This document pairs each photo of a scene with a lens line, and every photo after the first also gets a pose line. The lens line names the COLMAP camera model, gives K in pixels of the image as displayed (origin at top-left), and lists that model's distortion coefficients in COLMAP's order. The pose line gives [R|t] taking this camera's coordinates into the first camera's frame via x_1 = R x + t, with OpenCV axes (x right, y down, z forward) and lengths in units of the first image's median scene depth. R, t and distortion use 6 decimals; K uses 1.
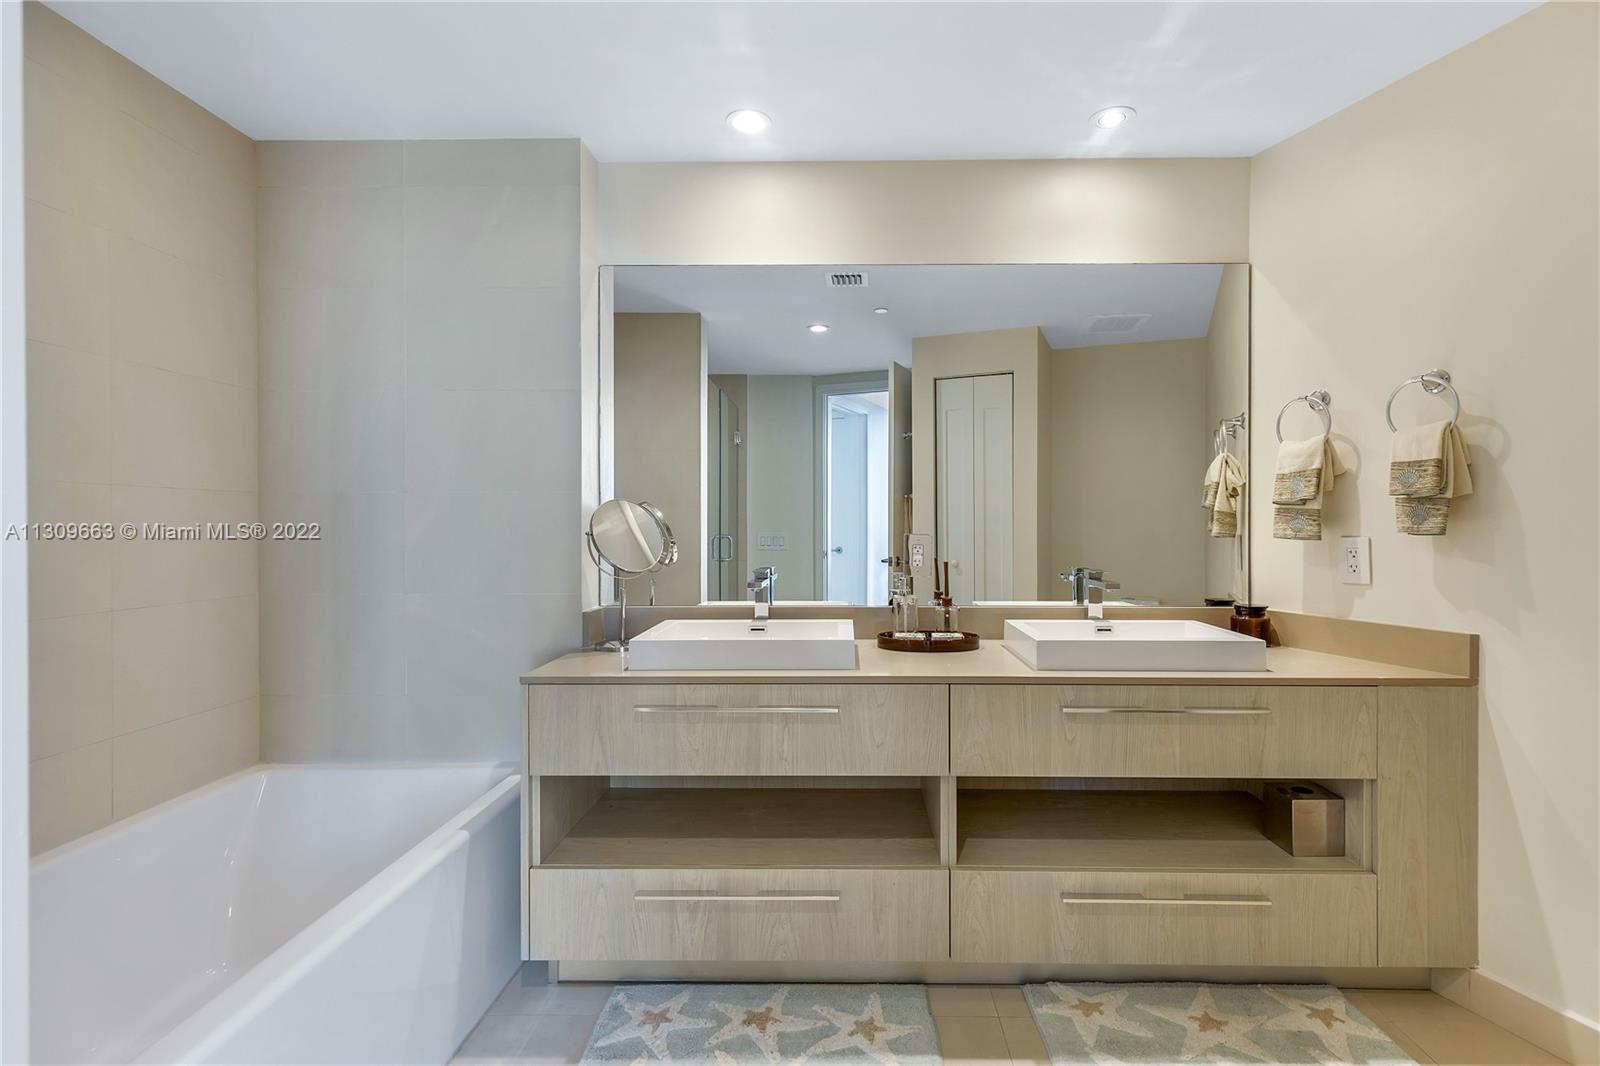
lens RADIAL K [[753.9, 0, 802.5], [0, 753.9, 532.1], [0, 0, 1]] dist [0.002304, 0.000245]
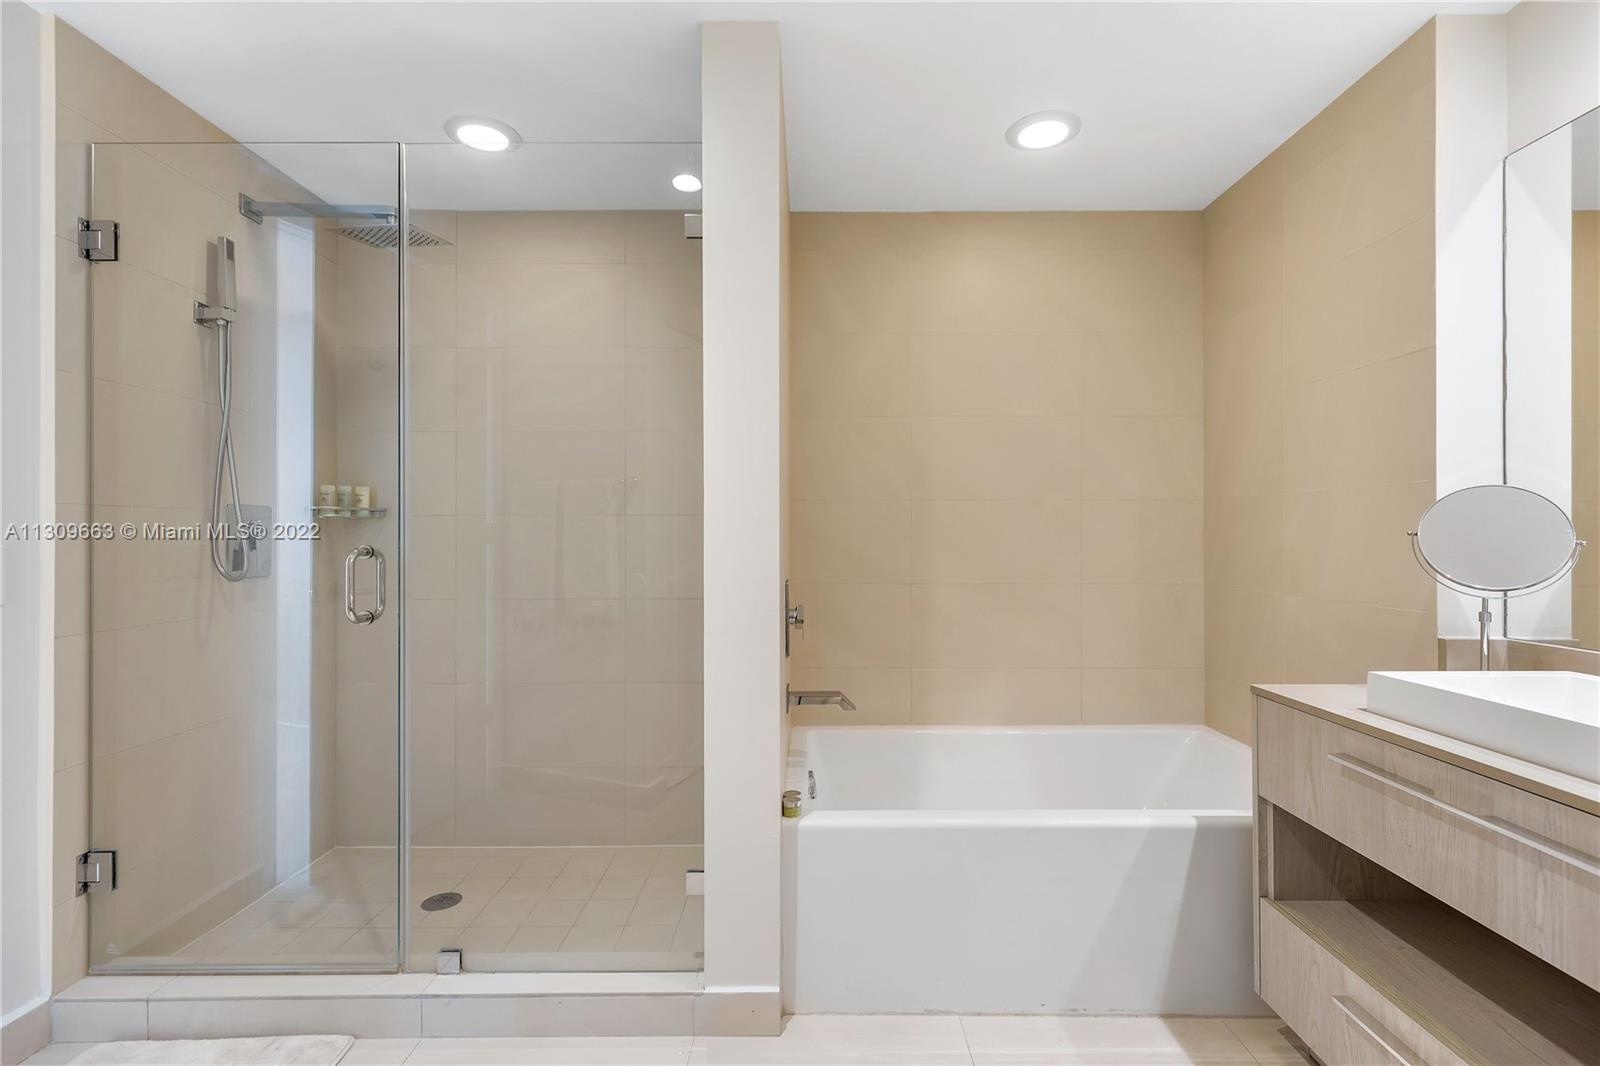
lens RADIAL K [[707.0, 0, 804.7], [0, 707.0, 531.0], [0, 0, 1]] dist [-0.000964, 0.000000]
pose [[0.020121, -0.003310, -0.999792, 0.497386], [-0.010244, 0.999941, -0.003516, 0.009193], [0.999745, 0.010313, 0.020086, 0.431077]]
